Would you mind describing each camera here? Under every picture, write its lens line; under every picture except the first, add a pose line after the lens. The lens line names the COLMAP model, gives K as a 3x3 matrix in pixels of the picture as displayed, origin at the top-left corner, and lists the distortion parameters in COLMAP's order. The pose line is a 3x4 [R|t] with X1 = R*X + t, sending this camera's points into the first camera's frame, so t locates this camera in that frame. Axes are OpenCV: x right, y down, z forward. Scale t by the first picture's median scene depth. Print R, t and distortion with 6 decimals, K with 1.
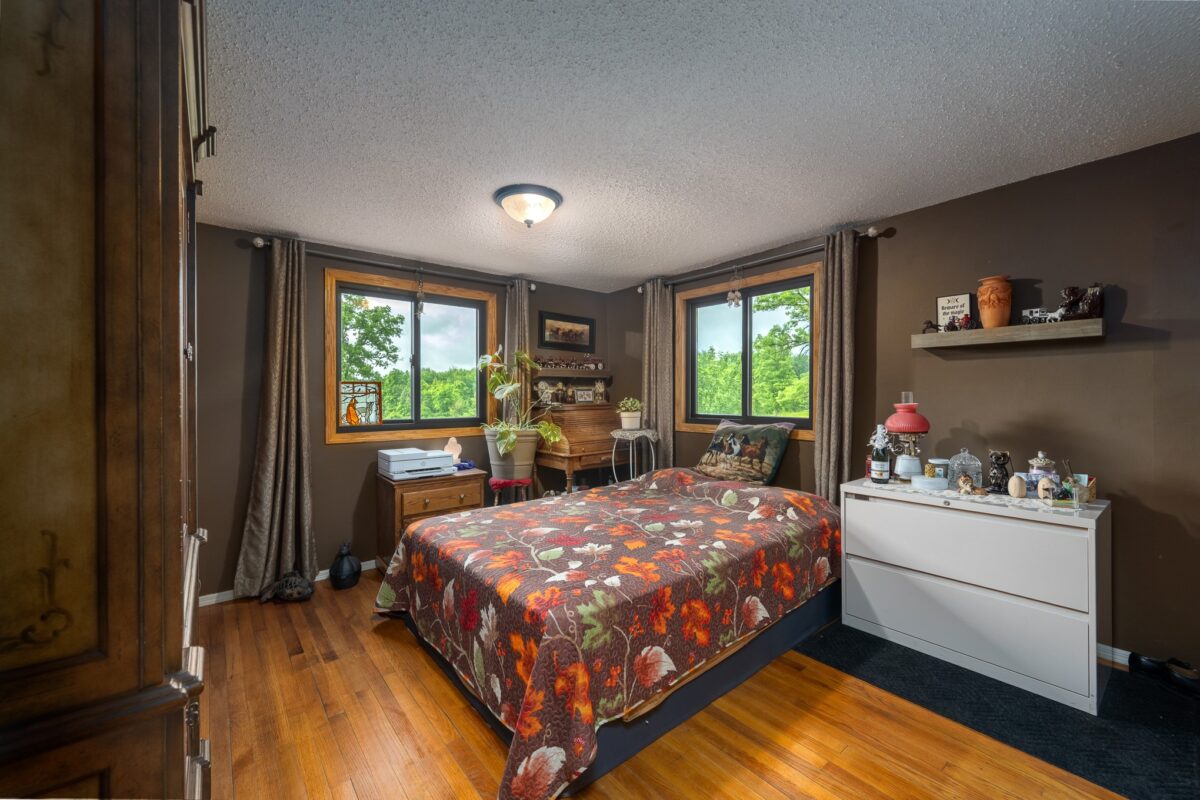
lens RADIAL K [[475.5, 0, 605.8], [0, 475.5, 395.7], [0, 0, 1]] dist [-0.003135, -0.000097]
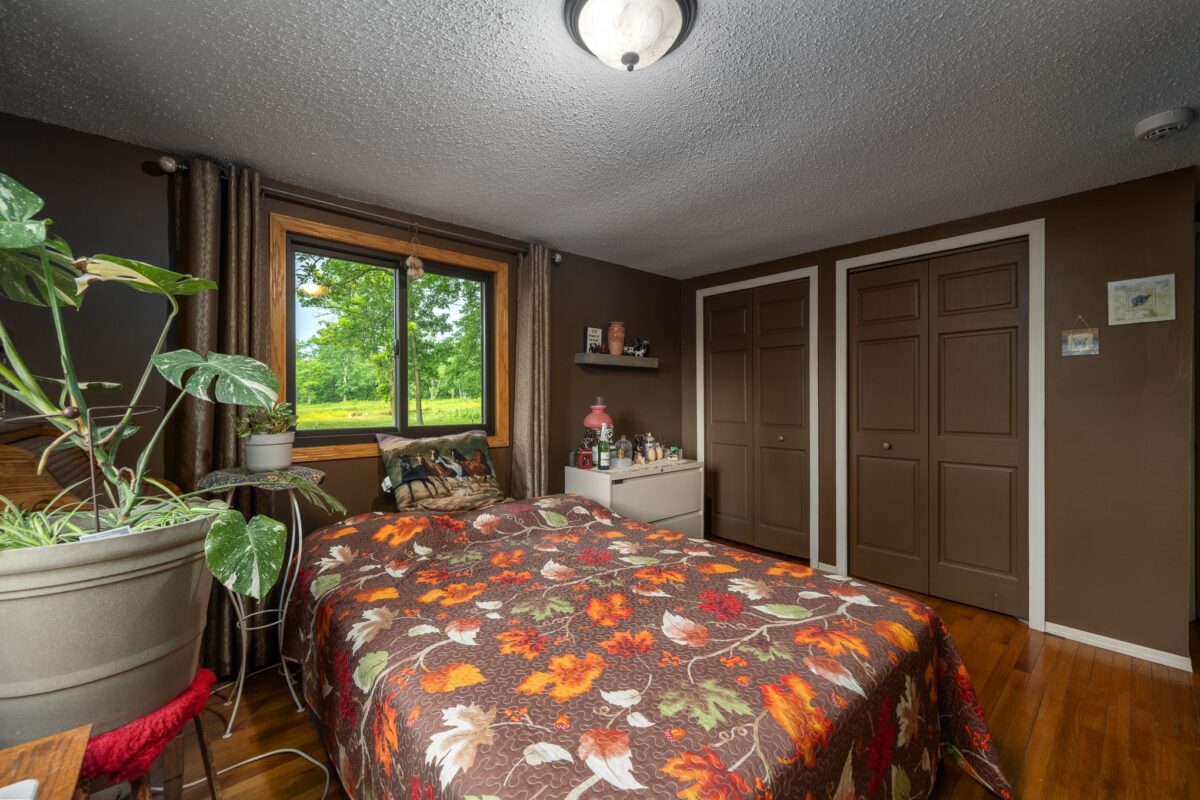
lens RADIAL K [[475.5, 0, 605.8], [0, 475.5, 395.7], [0, 0, 1]] dist [-0.003135, -0.000097]
pose [[-0.030739, 0.012595, 0.999448, -0.717717], [0.004182, 0.999913, -0.012472, 0.005785], [-0.999519, 0.003796, -0.030789, 1.101469]]
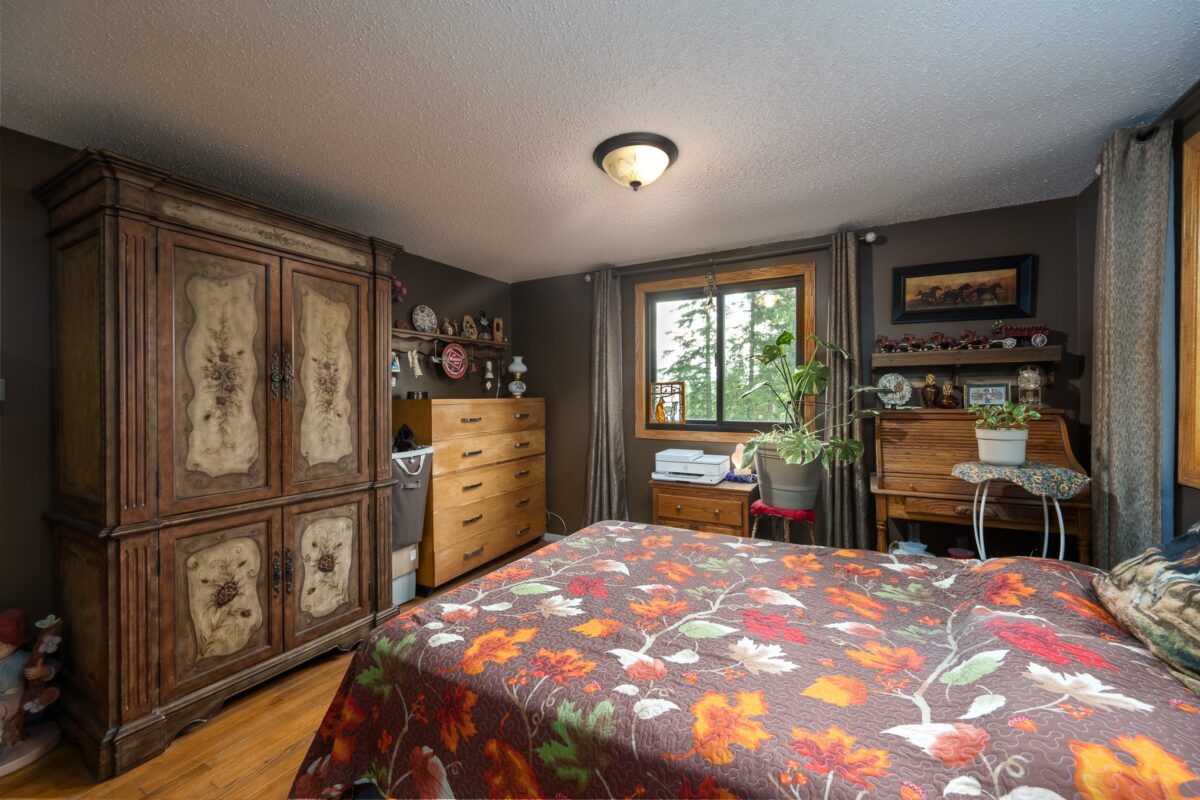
lens RADIAL K [[475.5, 0, 605.8], [0, 475.5, 395.7], [0, 0, 1]] dist [-0.003135, -0.000097]
pose [[0.366668, 0.004368, -0.930342, 0.602787], [0.004237, 0.999971, 0.006365, -0.010508], [0.930342, -0.006275, 0.366639, 0.691238]]
